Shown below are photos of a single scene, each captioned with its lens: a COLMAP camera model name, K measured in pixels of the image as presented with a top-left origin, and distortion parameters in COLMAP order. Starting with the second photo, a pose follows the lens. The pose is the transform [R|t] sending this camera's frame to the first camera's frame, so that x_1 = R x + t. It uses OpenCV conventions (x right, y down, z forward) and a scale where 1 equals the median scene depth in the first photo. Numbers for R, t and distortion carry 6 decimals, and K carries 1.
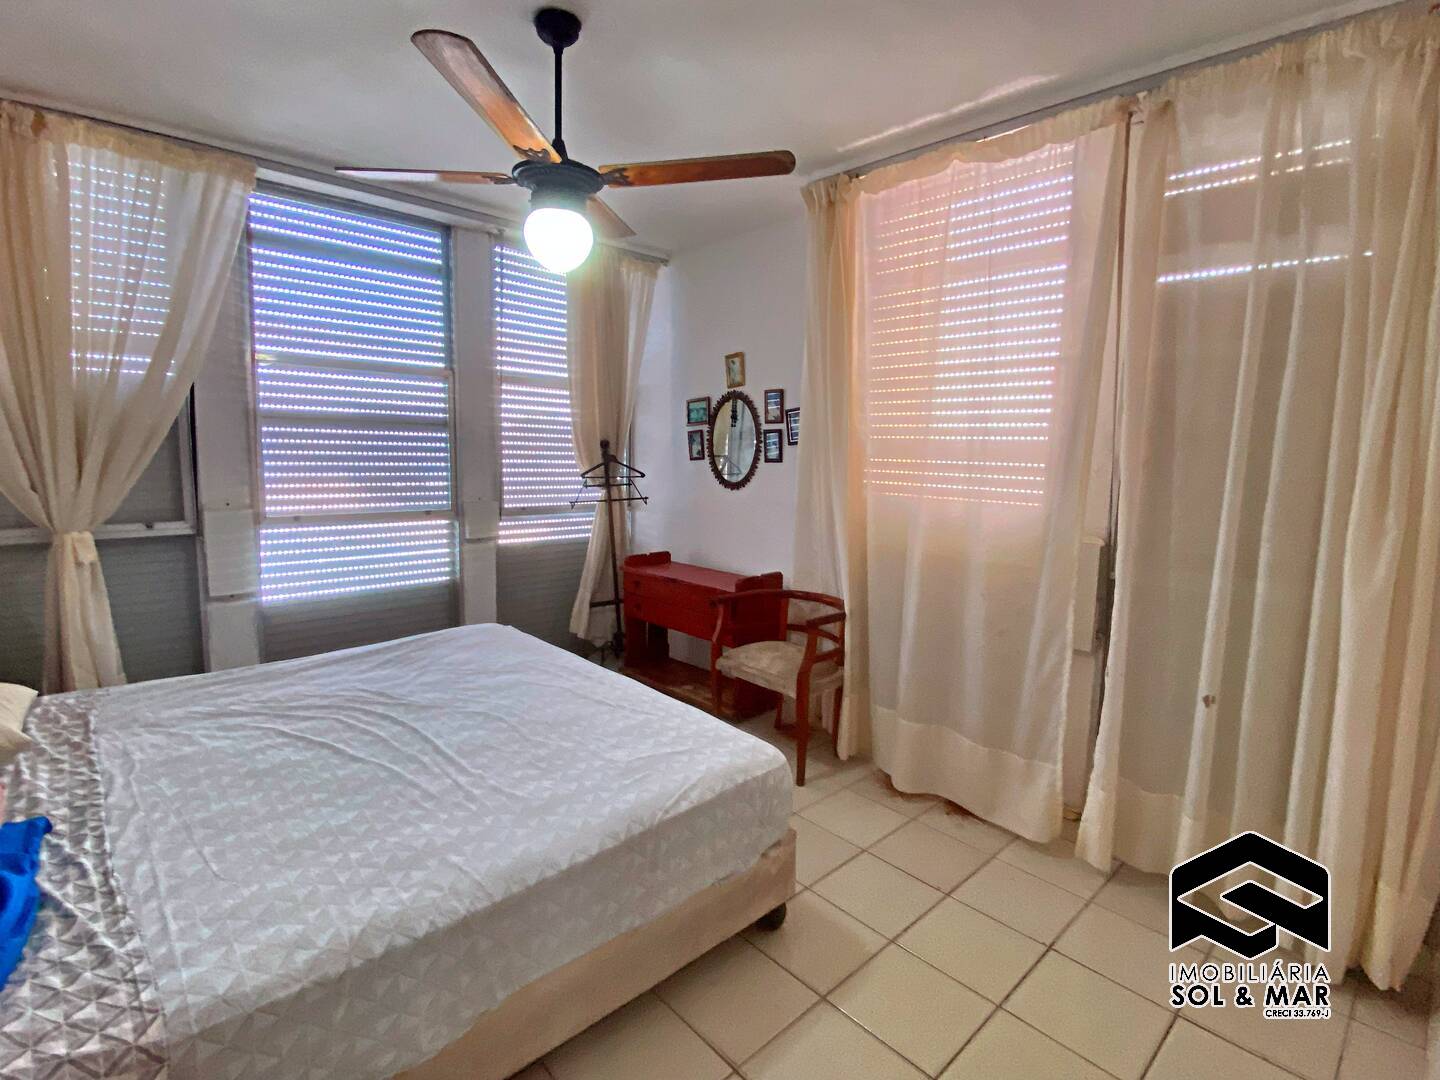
lens RADIAL K [[690.0, 0, 716.5], [0, 690.0, 539.6], [0, 0, 1]] dist [0.045490, -0.040229]
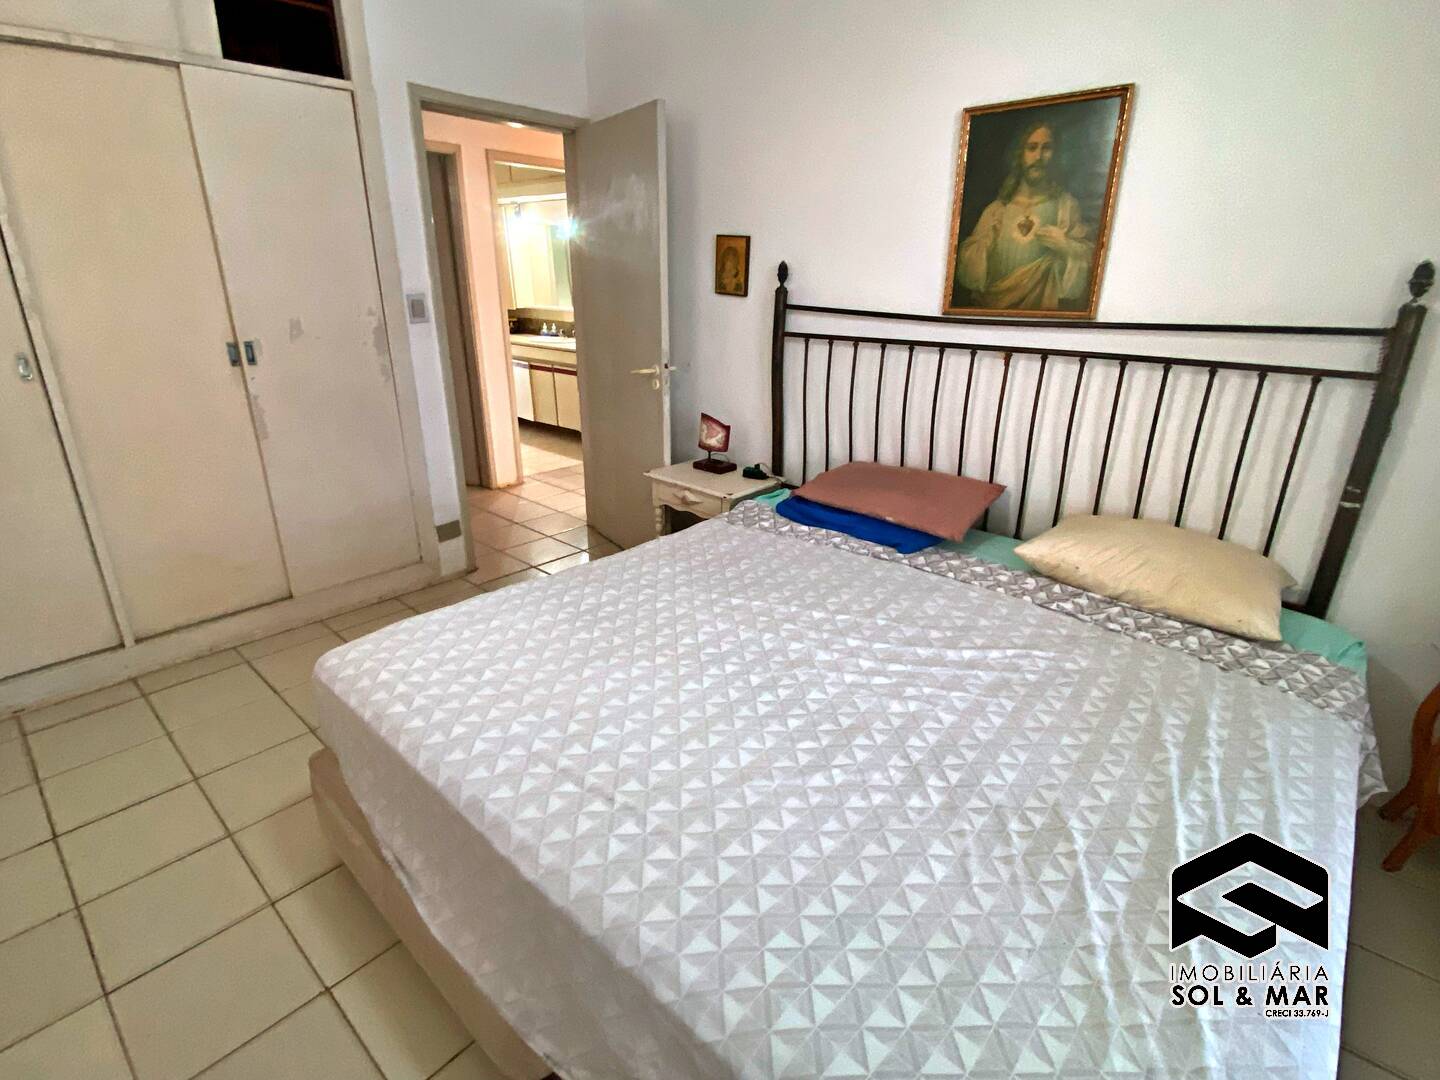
lens RADIAL K [[690.0, 0, 716.5], [0, 690.0, 539.6], [0, 0, 1]] dist [0.045490, -0.040229]
pose [[-0.994635, -0.006699, -0.103232, -0.252411], [-0.054837, 0.880307, 0.471224, -0.199009], [0.087719, 0.474357, -0.875952, 1.472202]]
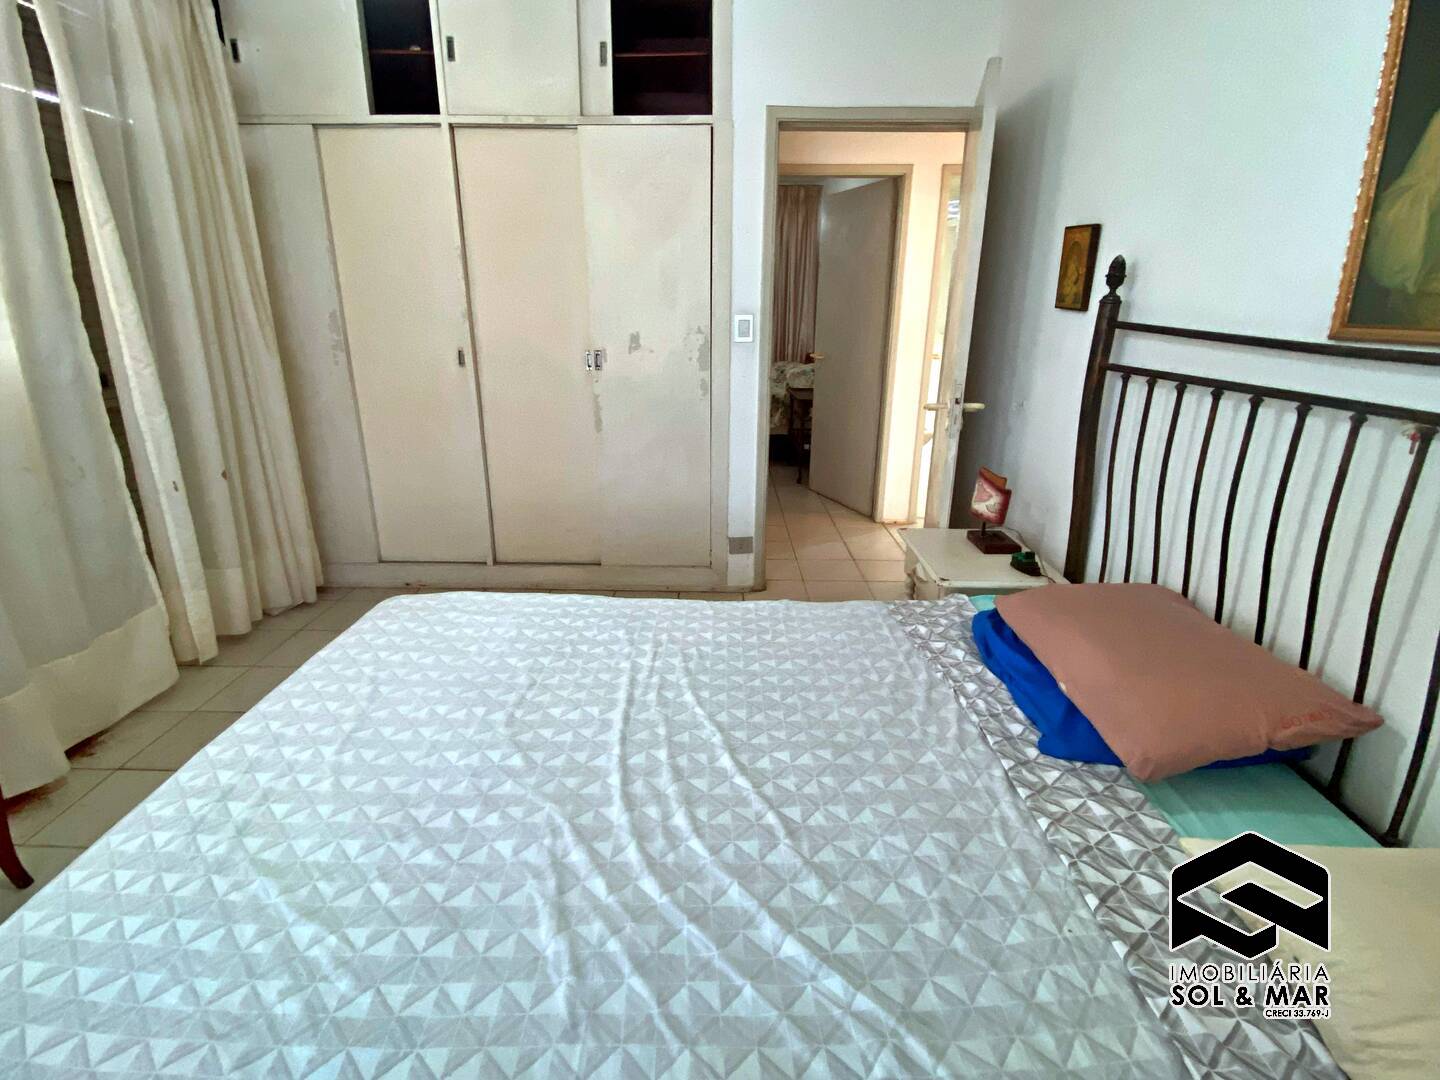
lens RADIAL K [[683.5, 0, 718.5], [0, 683.5, 552.9], [0, 0, 1]] dist [0.024014, -0.031769]
pose [[-0.724711, -0.261210, 0.637623, -0.740314], [0.065044, 0.895296, 0.440697, -0.131414], [-0.685976, 0.360852, -0.631841, 1.106280]]
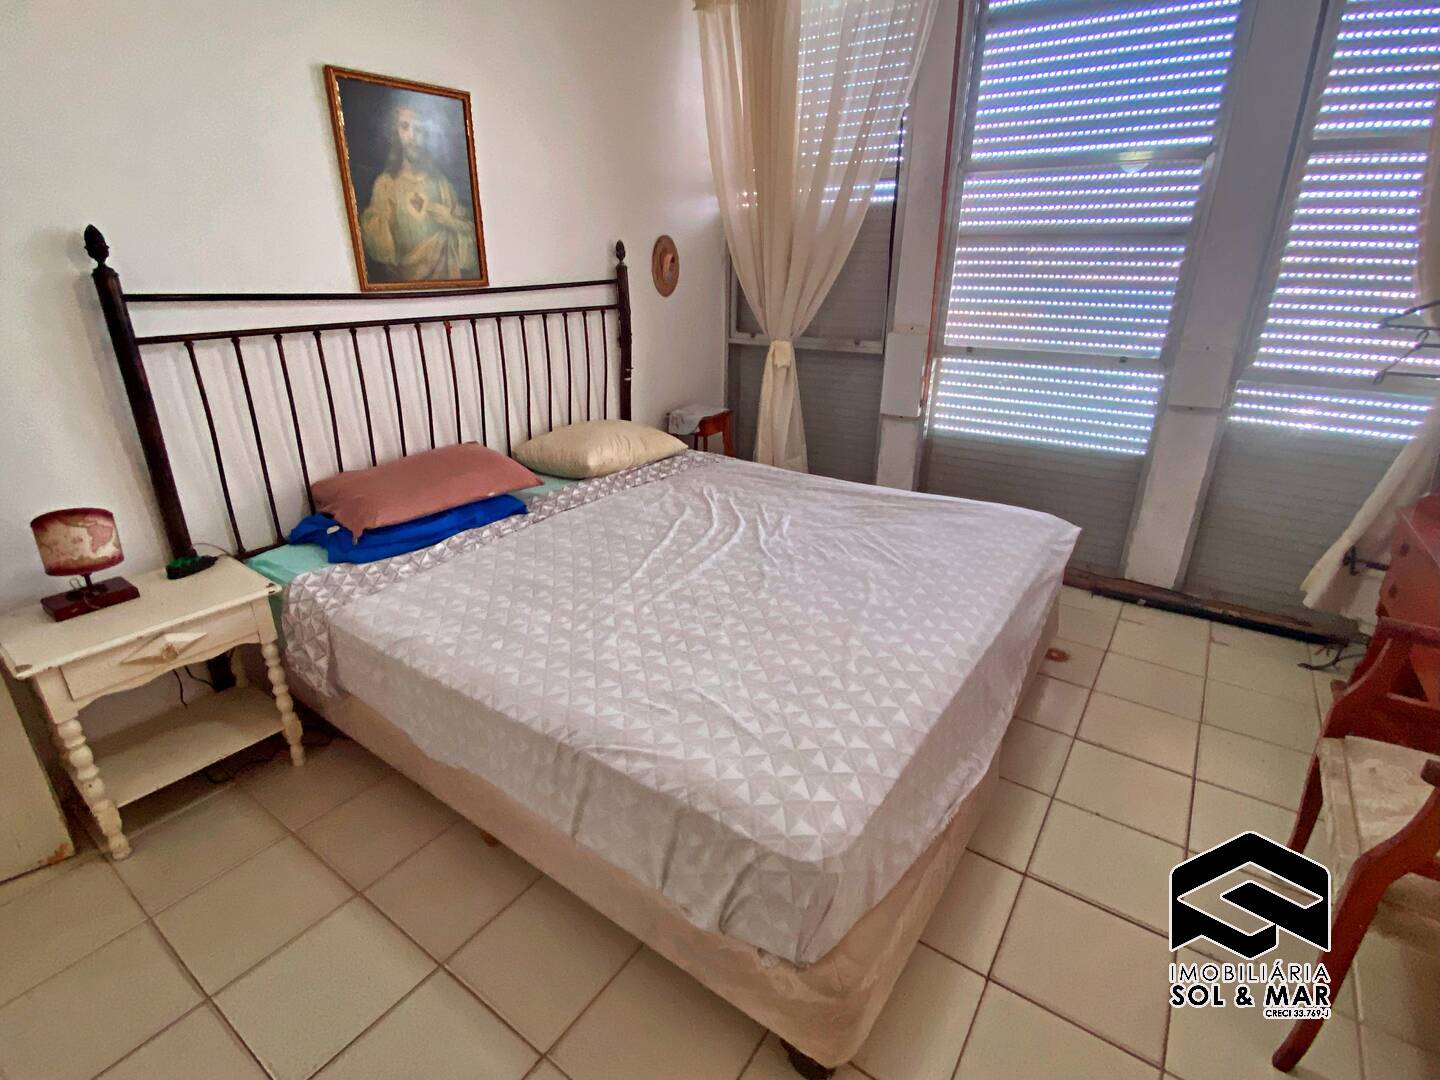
lens RADIAL K [[690.0, 0, 716.5], [0, 690.0, 539.6], [0, 0, 1]] dist [0.045490, -0.040229]
pose [[0.205152, 0.341252, -0.917311, 0.424278], [-0.128717, 0.938513, 0.320352, -0.069438], [0.970229, 0.052353, 0.236463, 0.672193]]
